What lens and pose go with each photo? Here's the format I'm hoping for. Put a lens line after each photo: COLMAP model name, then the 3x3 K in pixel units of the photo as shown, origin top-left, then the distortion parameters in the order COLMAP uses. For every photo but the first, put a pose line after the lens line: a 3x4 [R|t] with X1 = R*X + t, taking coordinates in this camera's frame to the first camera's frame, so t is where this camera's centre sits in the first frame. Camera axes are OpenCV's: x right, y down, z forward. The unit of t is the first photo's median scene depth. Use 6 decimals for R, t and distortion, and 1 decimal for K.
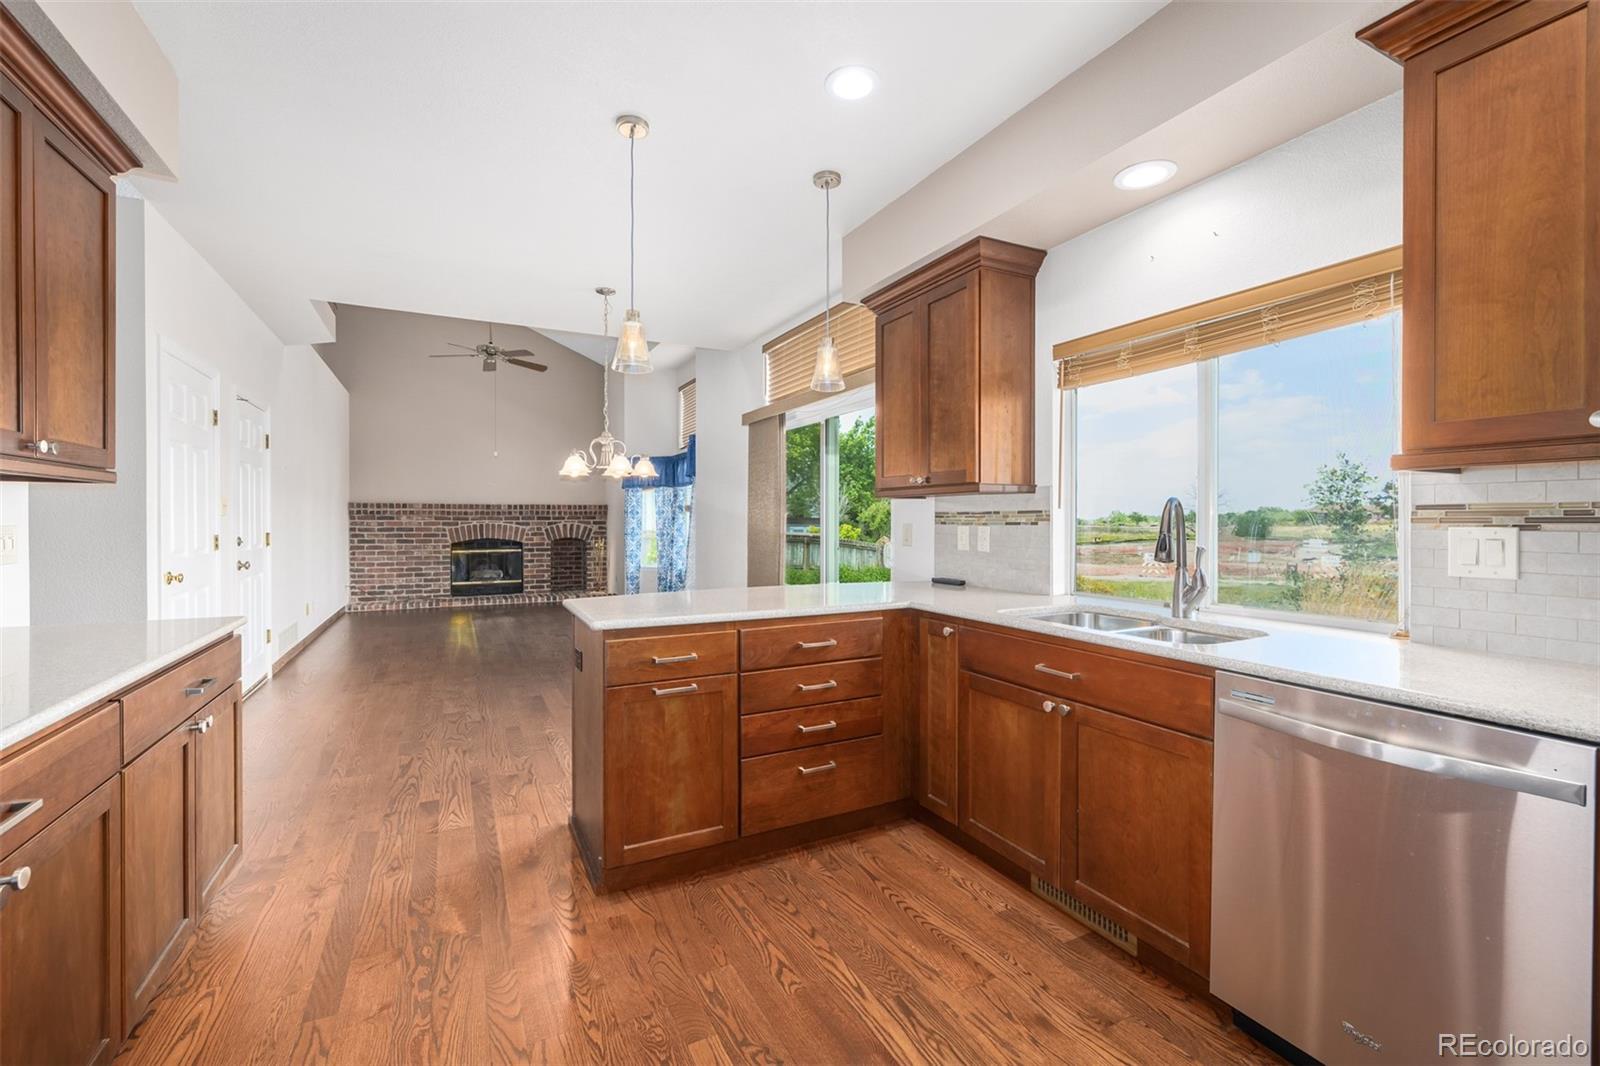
lens RADIAL K [[691.1, 0, 811.8], [0, 691.1, 527.6], [0, 0, 1]] dist [0.001209, 0.000239]
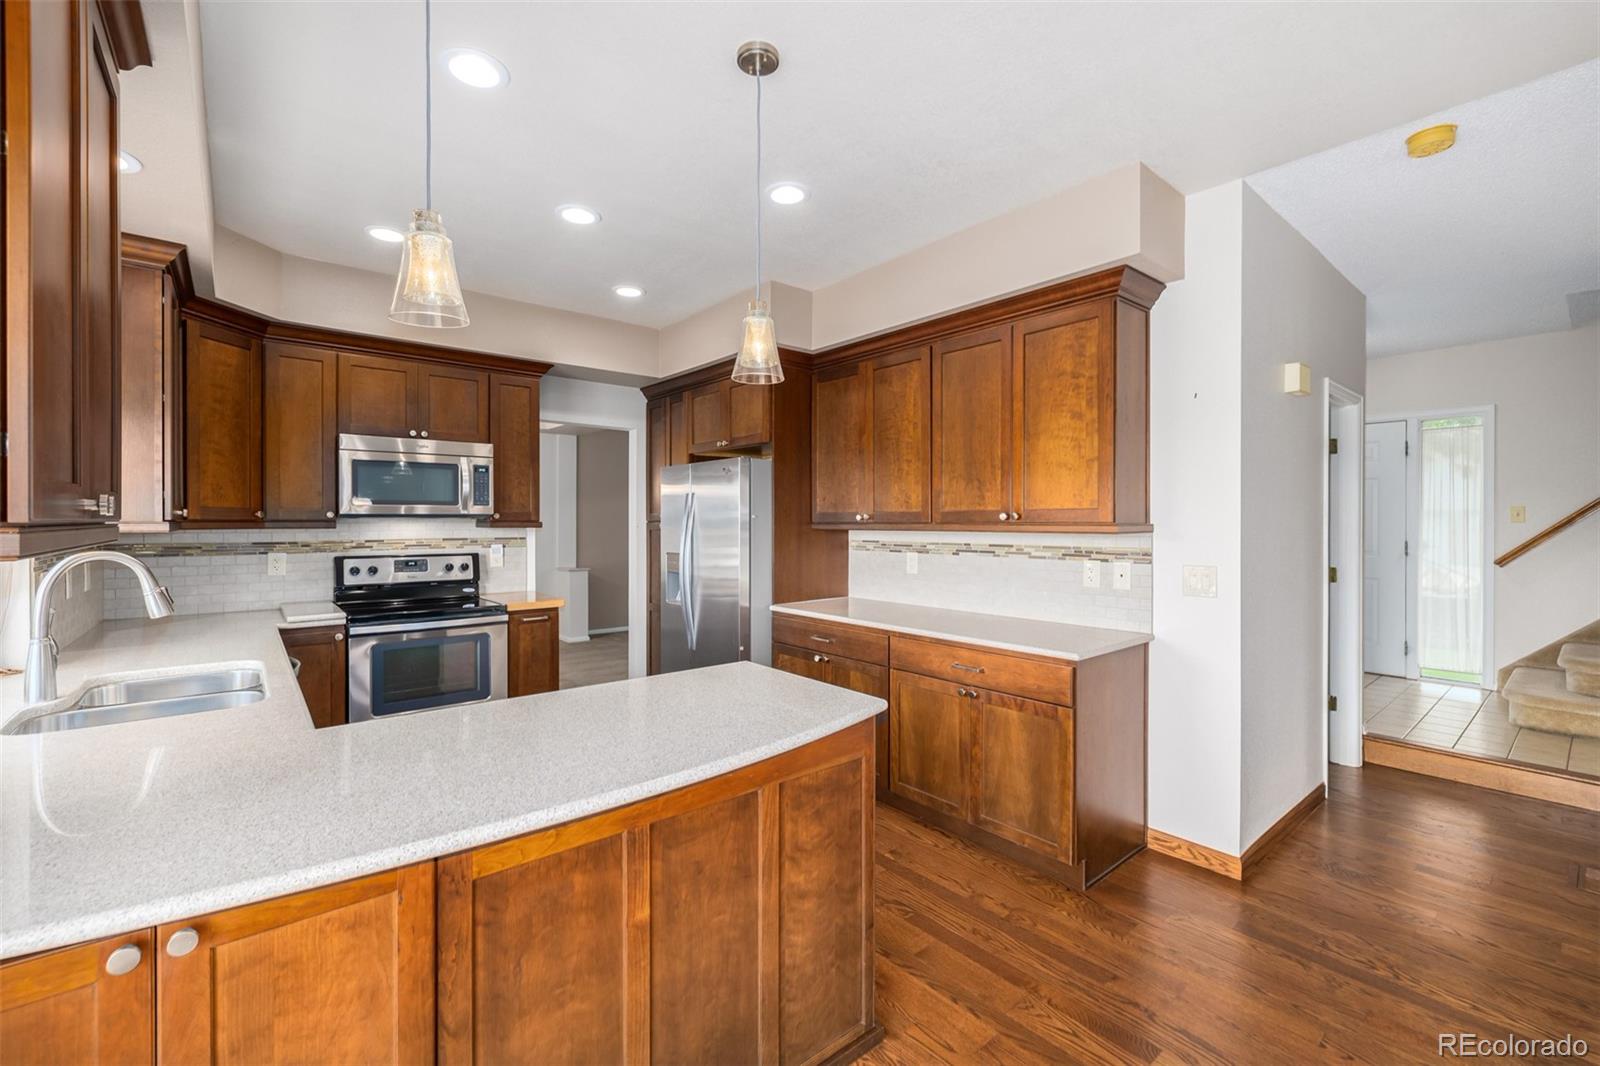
lens RADIAL K [[691.1, 0, 815.2], [0, 691.1, 531.3], [0, 0, 1]] dist [0.001209, 0.000239]
pose [[-0.976234, -0.002320, -0.216705, -0.041758], [-0.007046, 0.999754, 0.021036, -0.021818], [0.216603, 0.022063, -0.976010, 0.473761]]
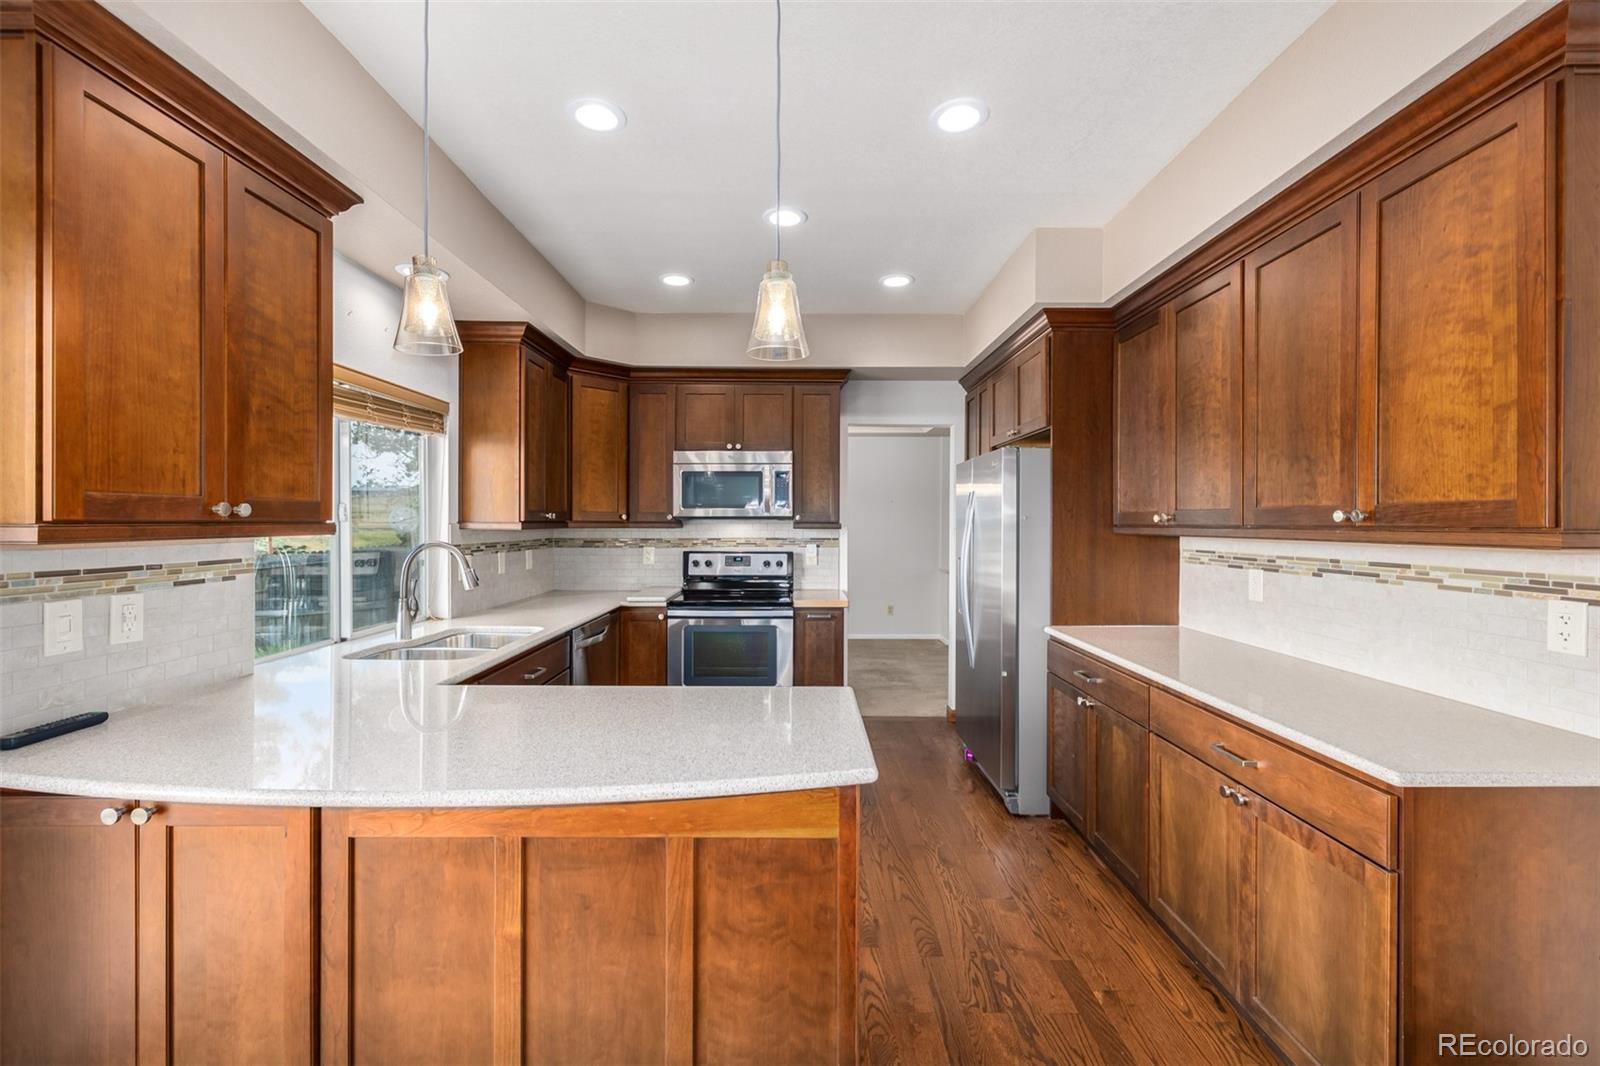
lens RADIAL K [[691.1, 0, 784.1], [0, 691.1, 529.9], [0, 0, 1]] dist [0.001209, 0.000239]
pose [[-0.879840, -0.012939, 0.475094, -0.152812], [-0.004076, 0.999798, 0.019679, -0.021912], [-0.475253, 0.015378, -0.879715, 0.421568]]
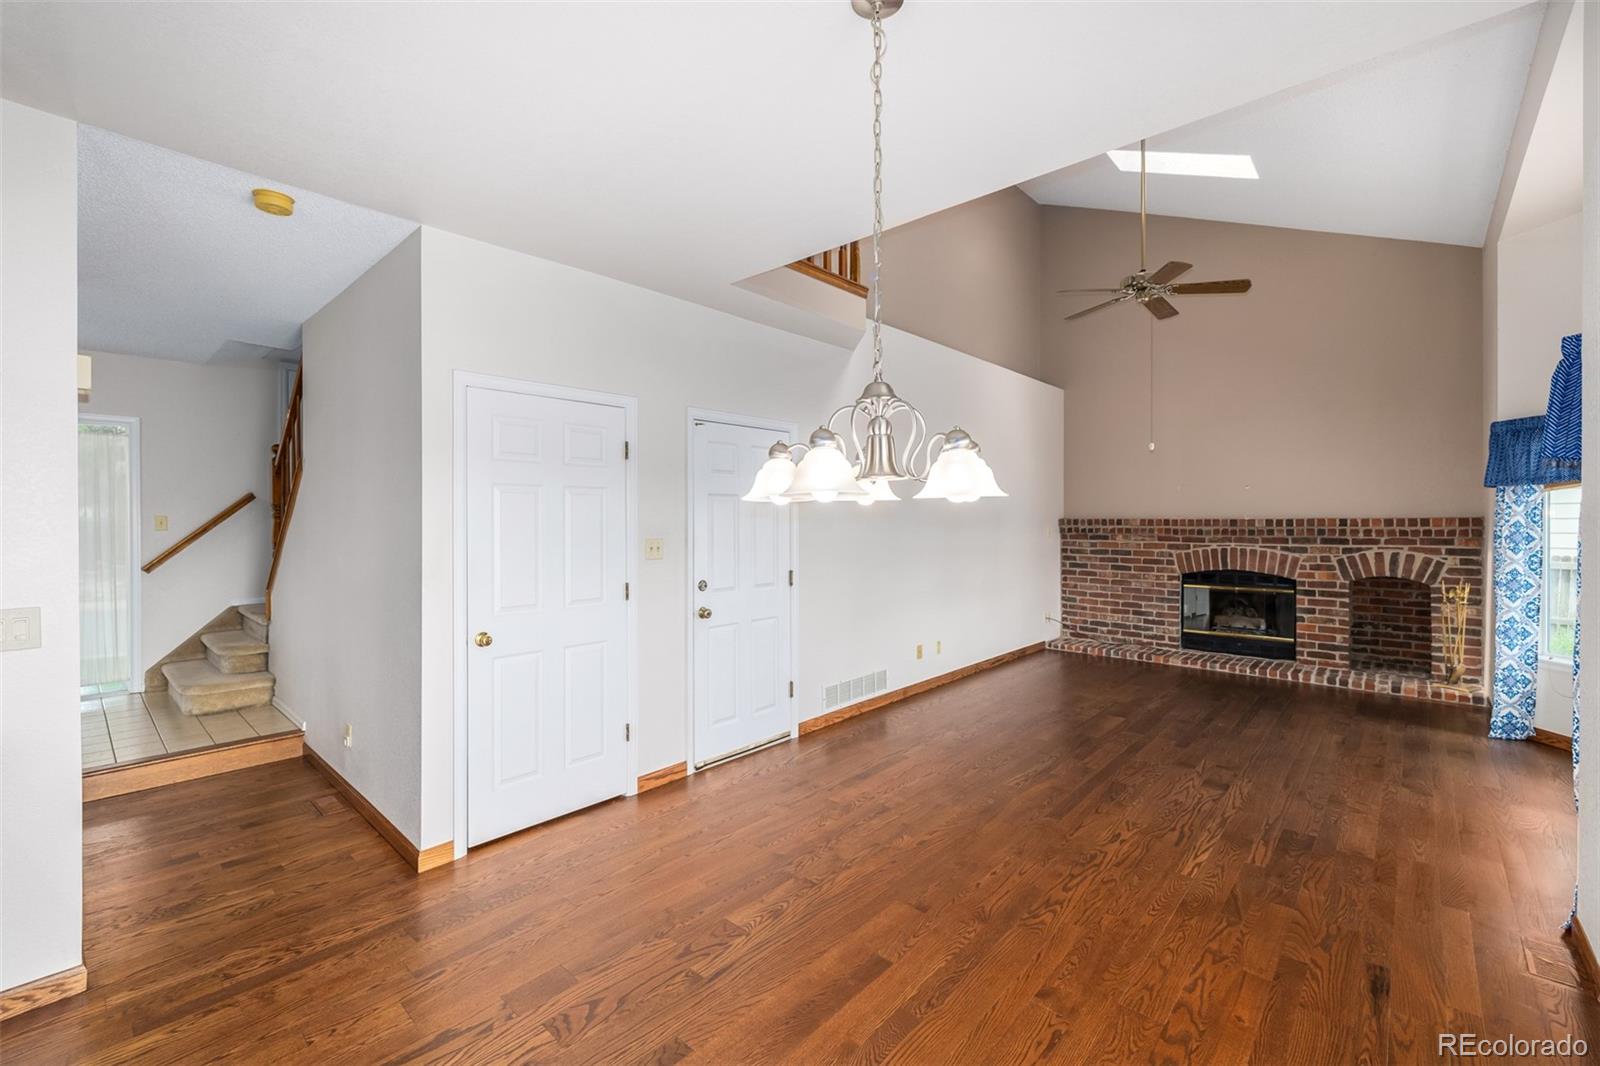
lens RADIAL K [[691.1, 0, 783.7], [0, 691.1, 525.9], [0, 0, 1]] dist [0.001209, 0.000239]
pose [[0.333928, 0.010062, -0.942545, 0.015304], [-0.006393, 0.999944, 0.008410, -0.031238], [0.942577, 0.003217, 0.333974, 0.385759]]
